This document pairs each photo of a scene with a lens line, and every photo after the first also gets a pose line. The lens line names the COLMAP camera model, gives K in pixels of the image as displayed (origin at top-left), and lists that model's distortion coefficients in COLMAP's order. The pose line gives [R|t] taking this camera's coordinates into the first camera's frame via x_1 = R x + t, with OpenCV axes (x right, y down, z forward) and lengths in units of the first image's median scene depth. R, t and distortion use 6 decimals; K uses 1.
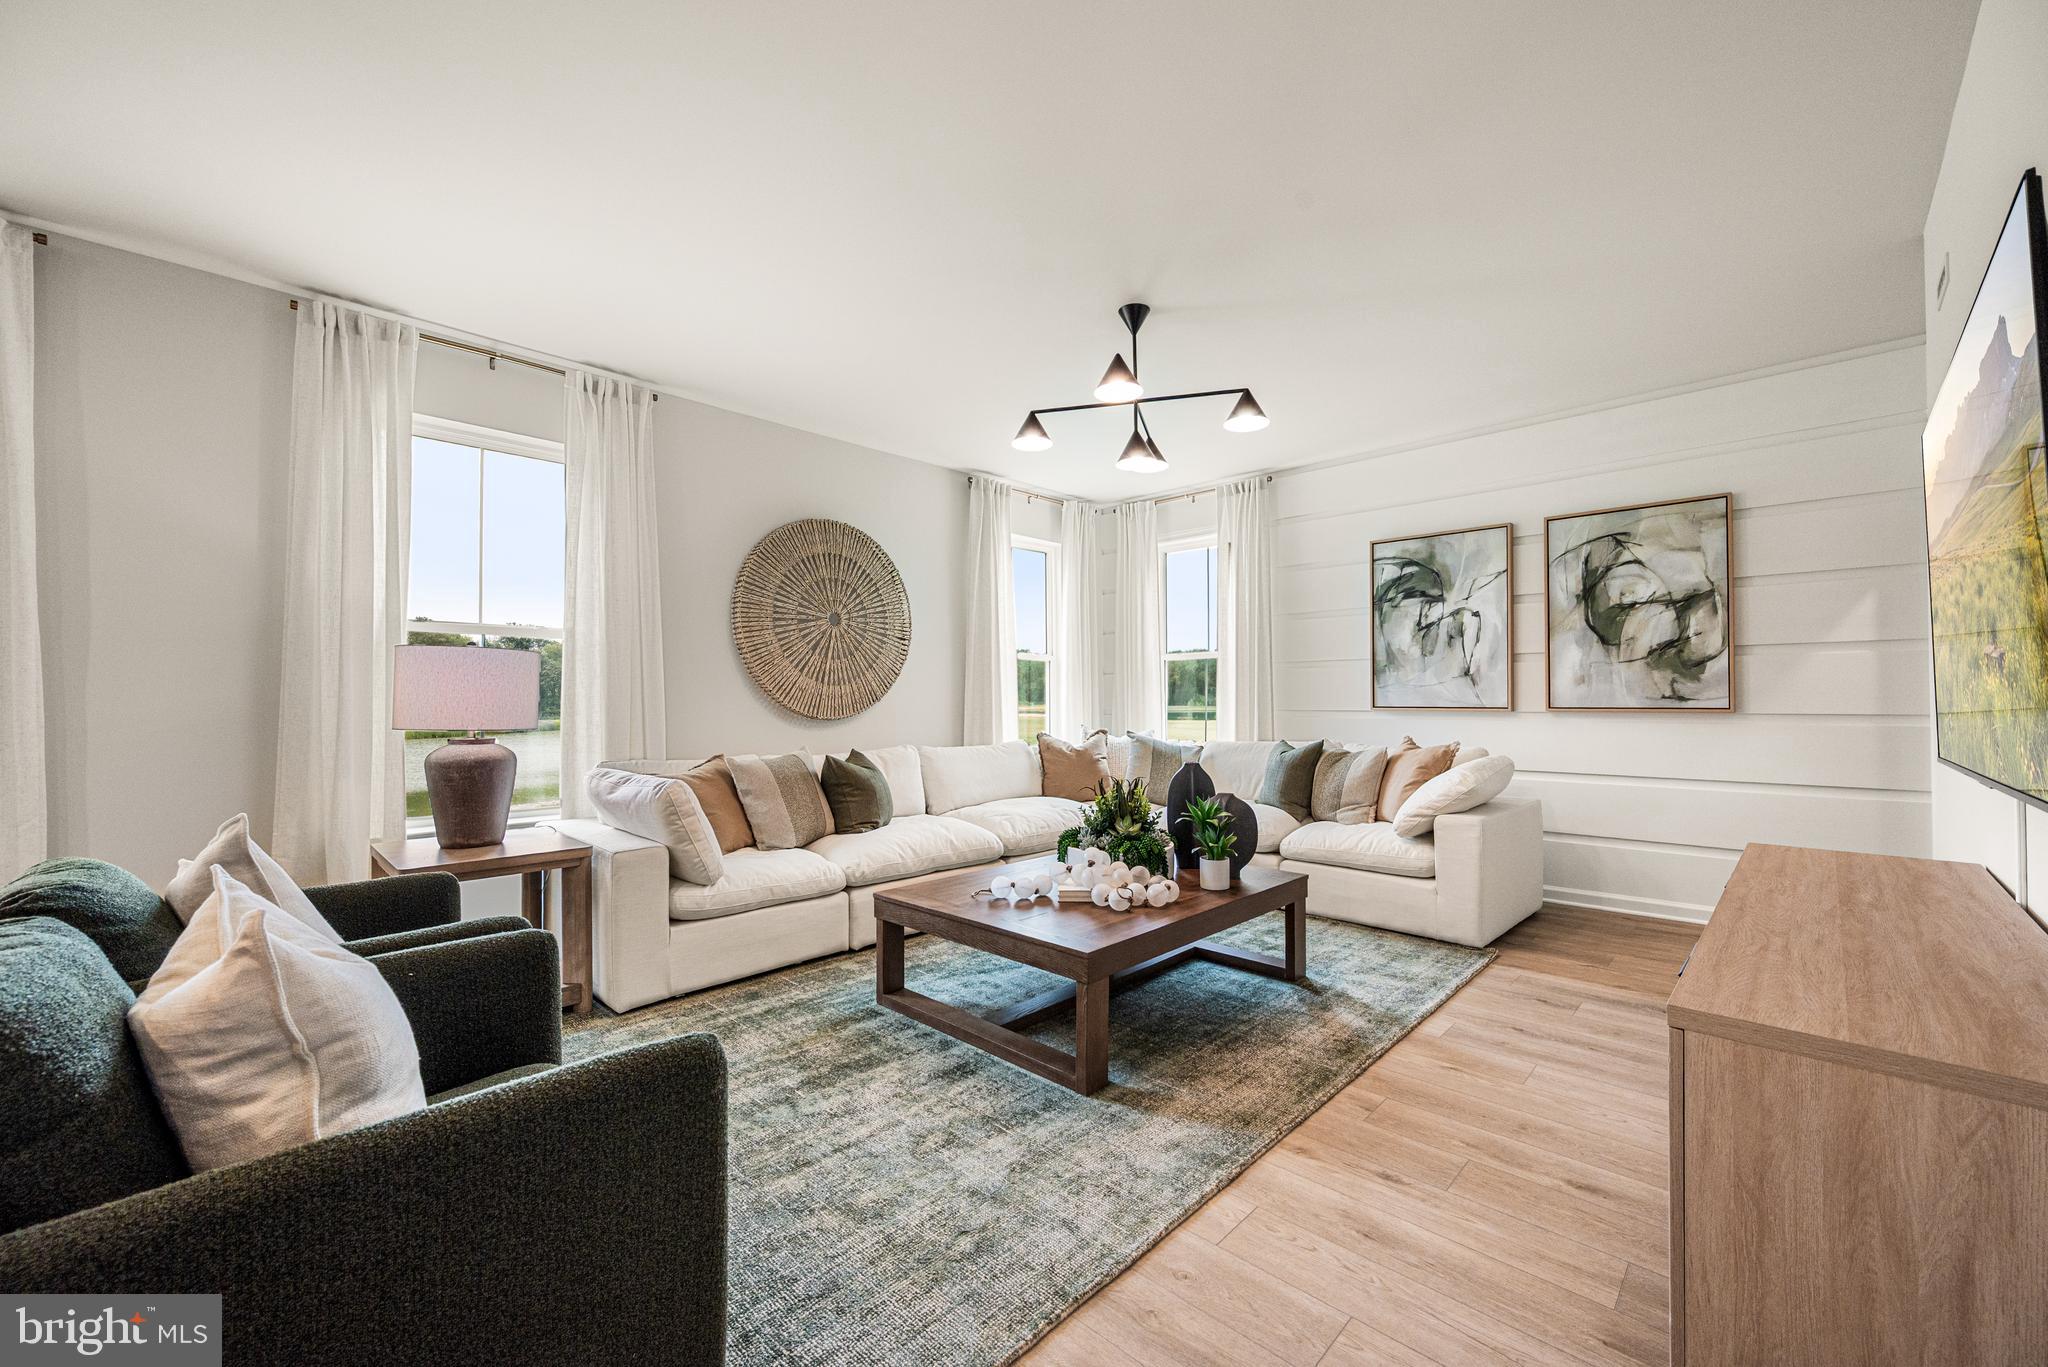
lens RADIAL K [[807.3, 0, 1035.1], [0, 807.3, 699.7], [0, 0, 1]] dist [-0.000235, 0.000043]
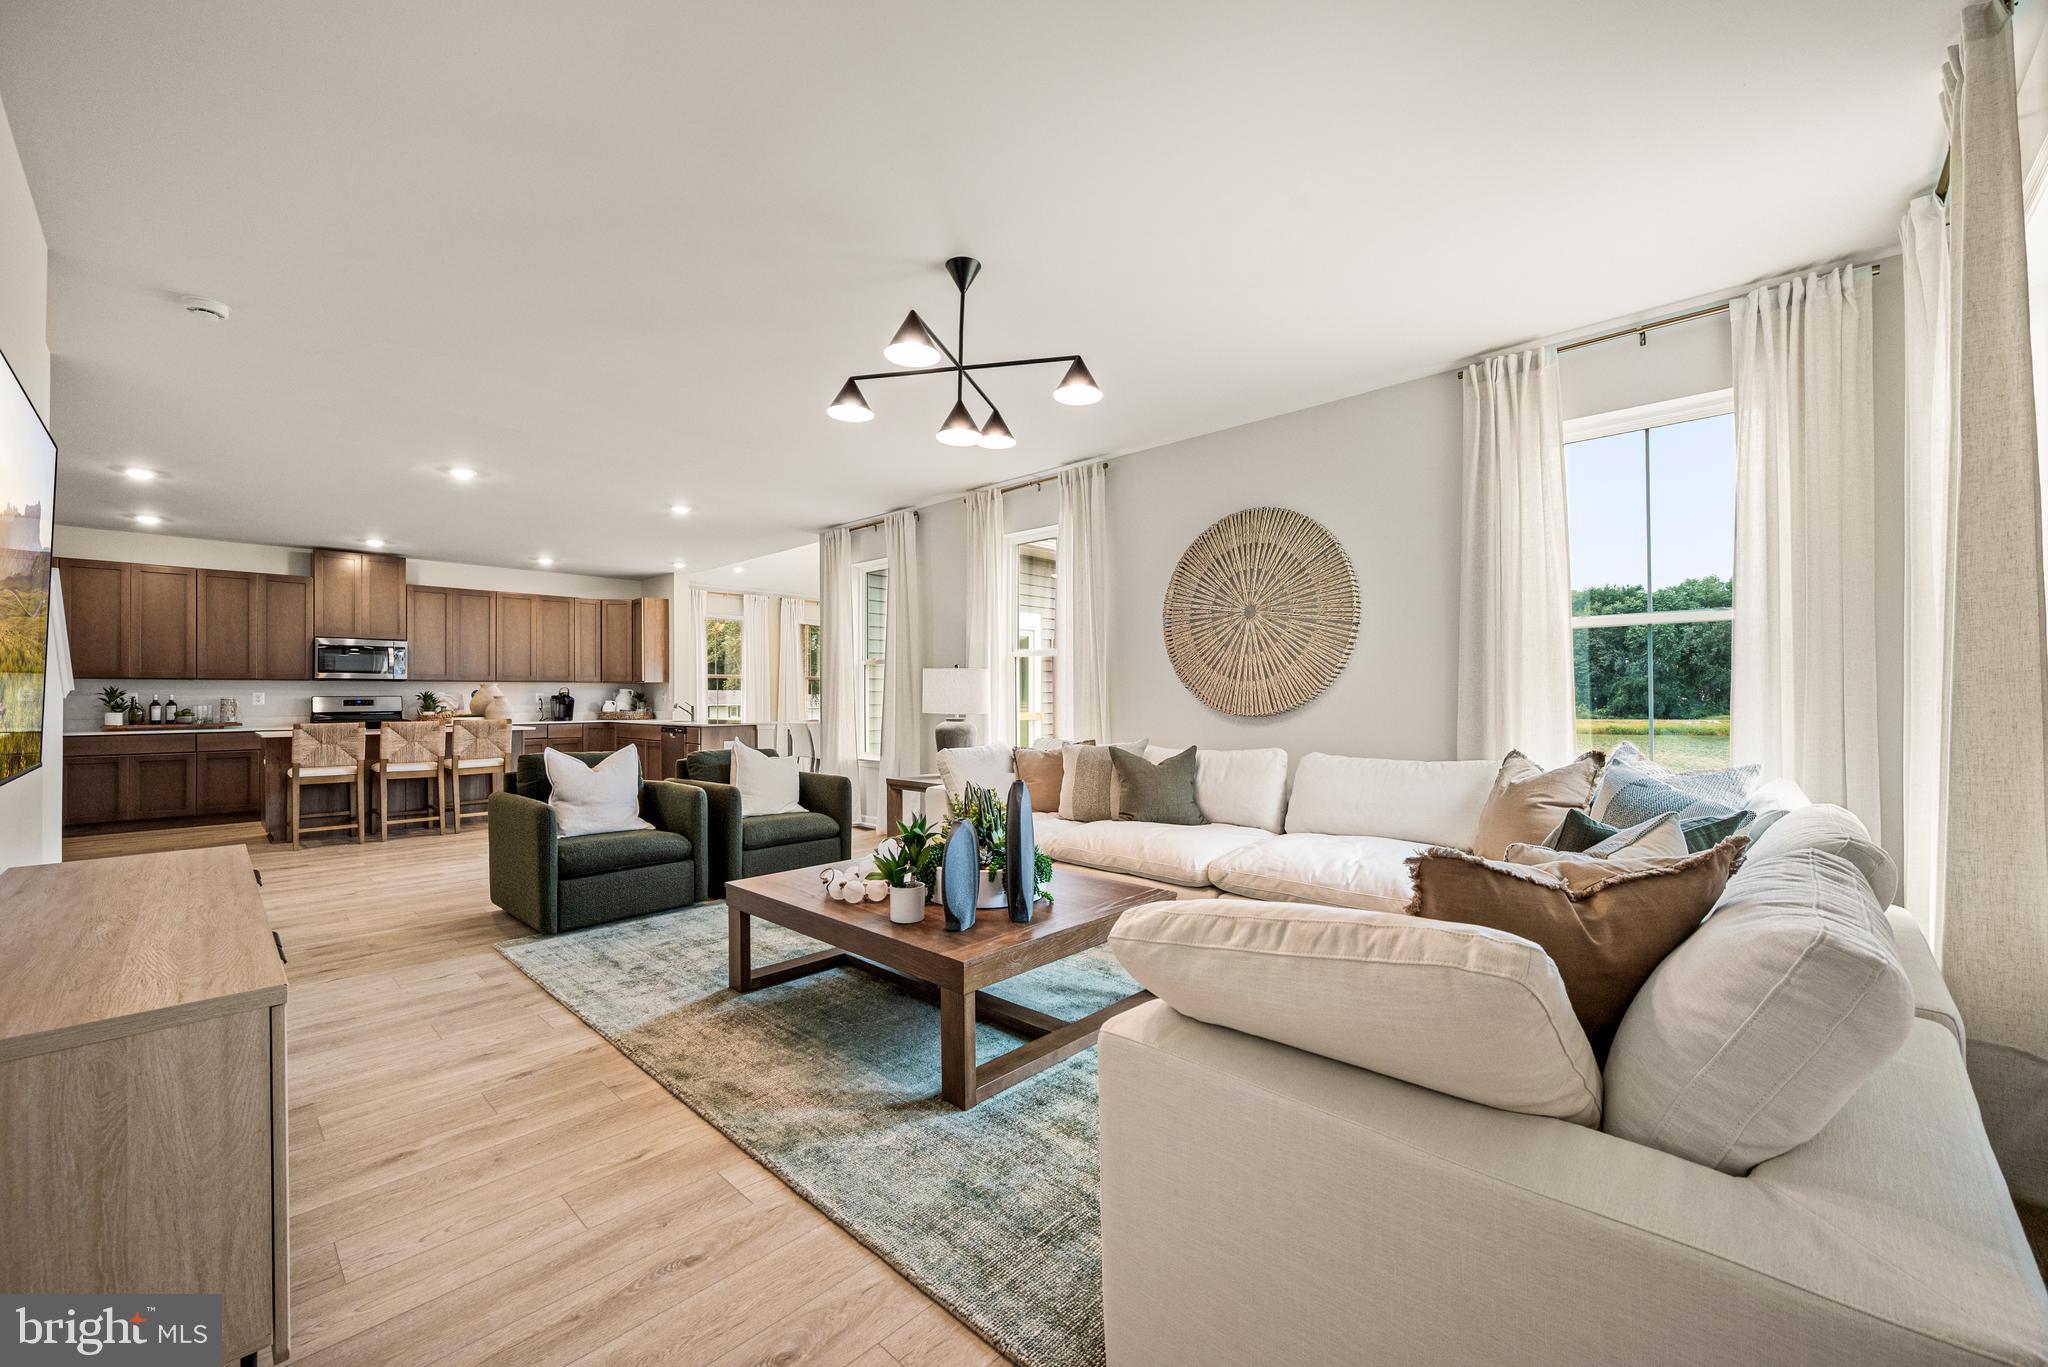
lens RADIAL K [[807.3, 0, 1037.8], [0, 807.3, 688.5], [0, 0, 1]] dist [-0.000235, 0.000043]
pose [[0.005336, -0.004604, -0.999975, 0.769627], [0.007588, 0.999961, -0.004563, -0.006736], [0.999957, -0.007564, 0.005371, 0.806311]]
